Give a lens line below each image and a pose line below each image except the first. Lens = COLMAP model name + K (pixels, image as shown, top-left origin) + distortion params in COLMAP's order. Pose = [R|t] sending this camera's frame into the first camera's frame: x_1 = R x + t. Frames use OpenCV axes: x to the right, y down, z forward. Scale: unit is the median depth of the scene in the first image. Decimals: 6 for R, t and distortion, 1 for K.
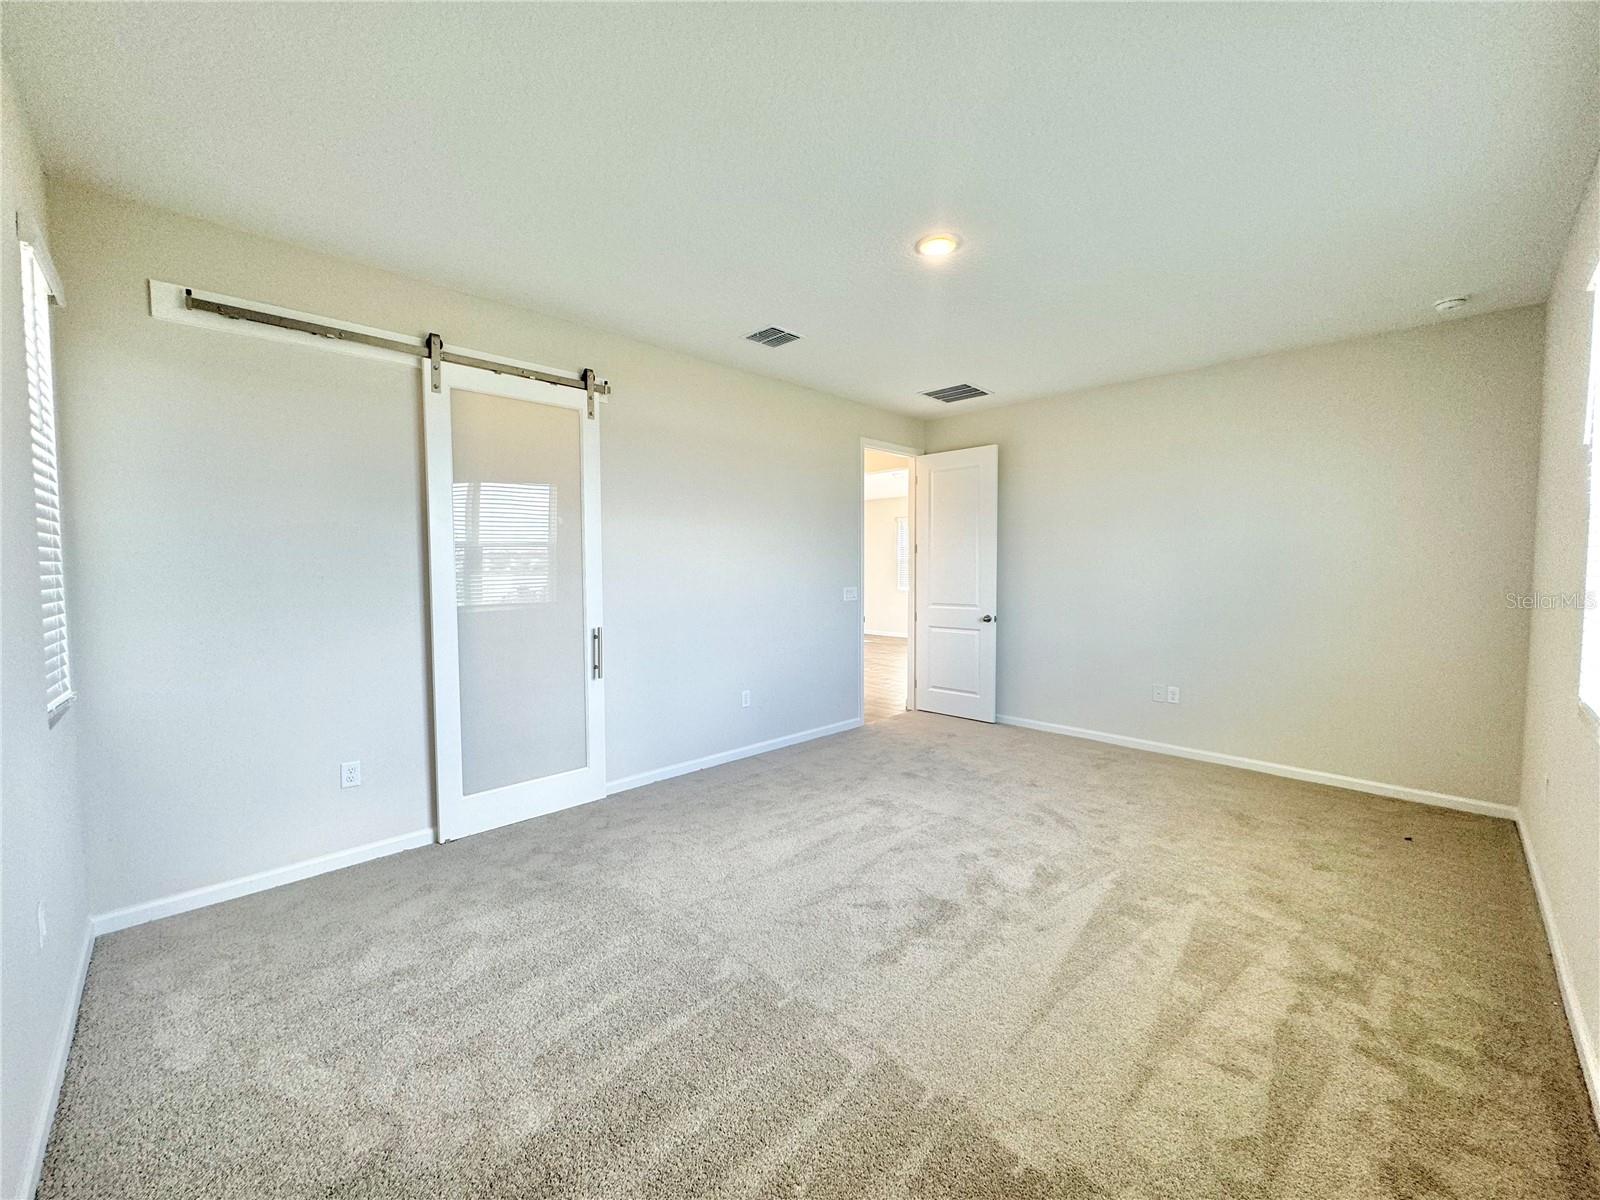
lens RADIAL K [[634.3, 0, 800.0], [0, 634.3, 602.5], [0, 0, 1]] dist [-0.003474, 0.000789]
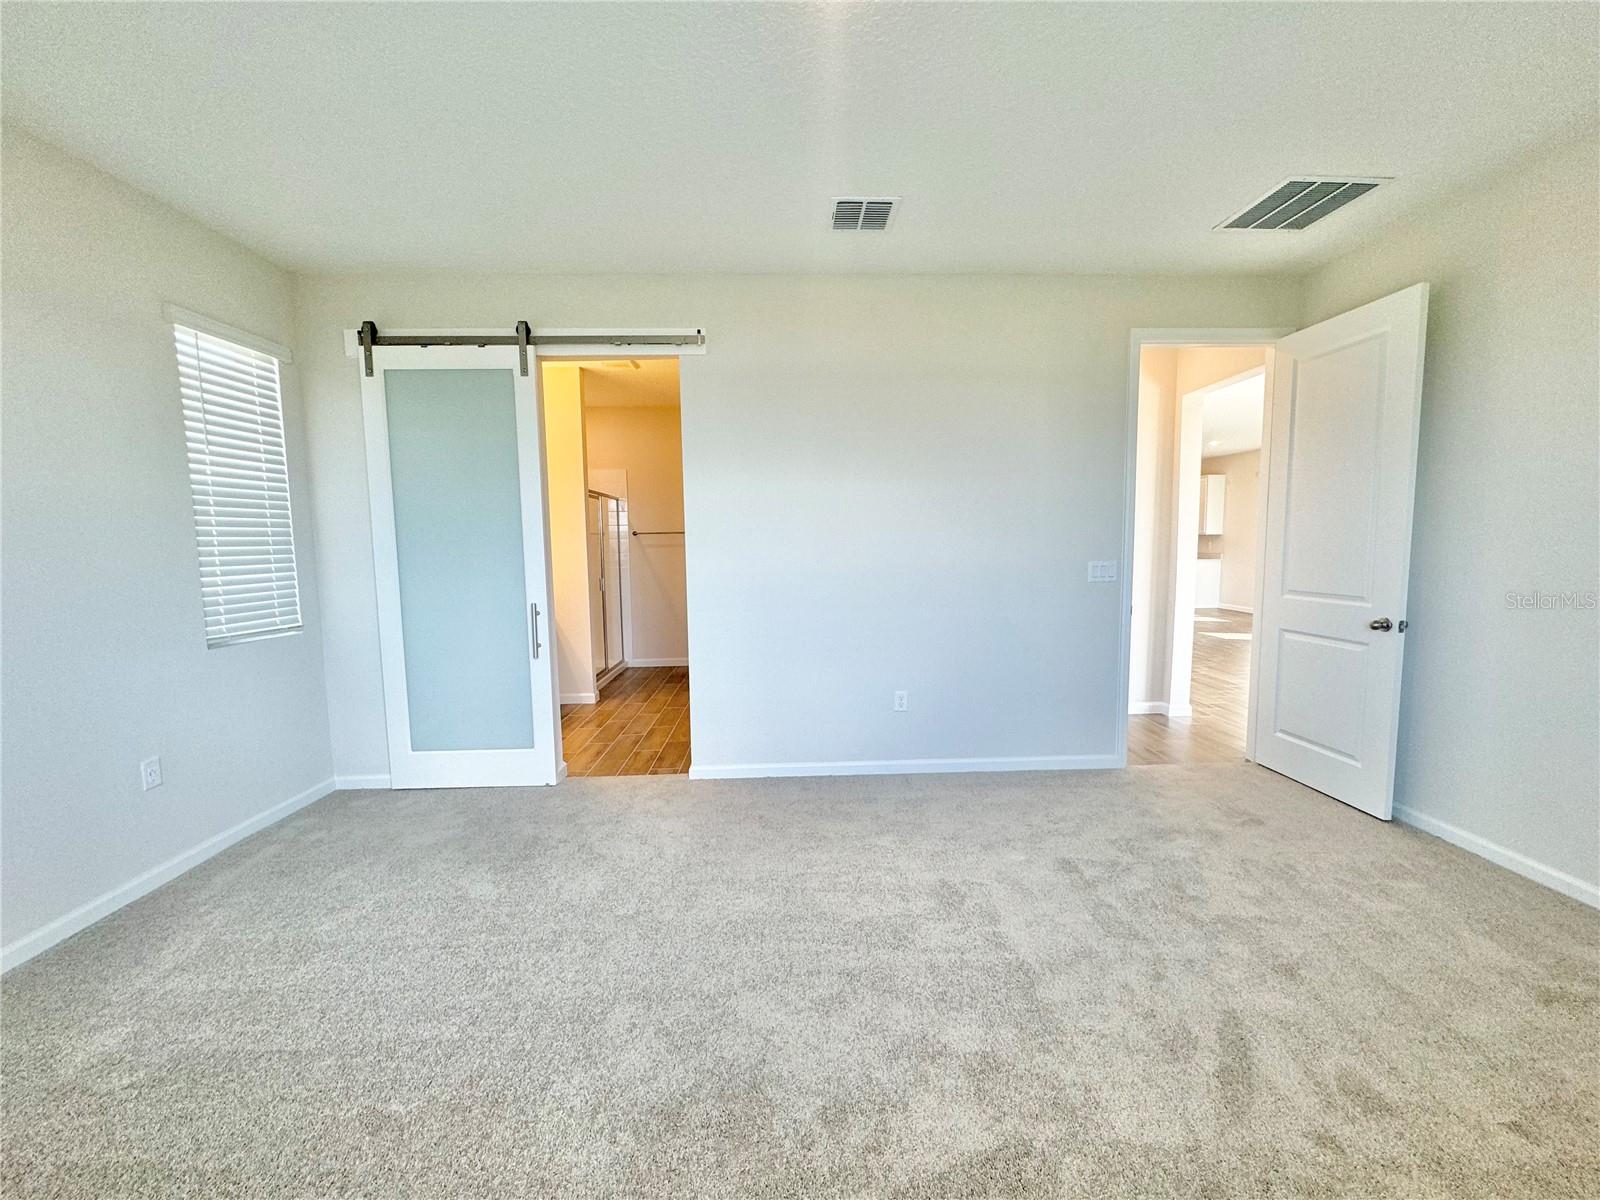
lens RADIAL K [[634.3, 0, 803.7], [0, 634.3, 603.2], [0, 0, 1]] dist [-0.003474, 0.000789]
pose [[0.738007, 0.060635, -0.672063, 0.369395], [-0.025205, 0.997737, 0.062340, -0.017031], [0.674322, -0.029068, 0.737865, 0.357631]]
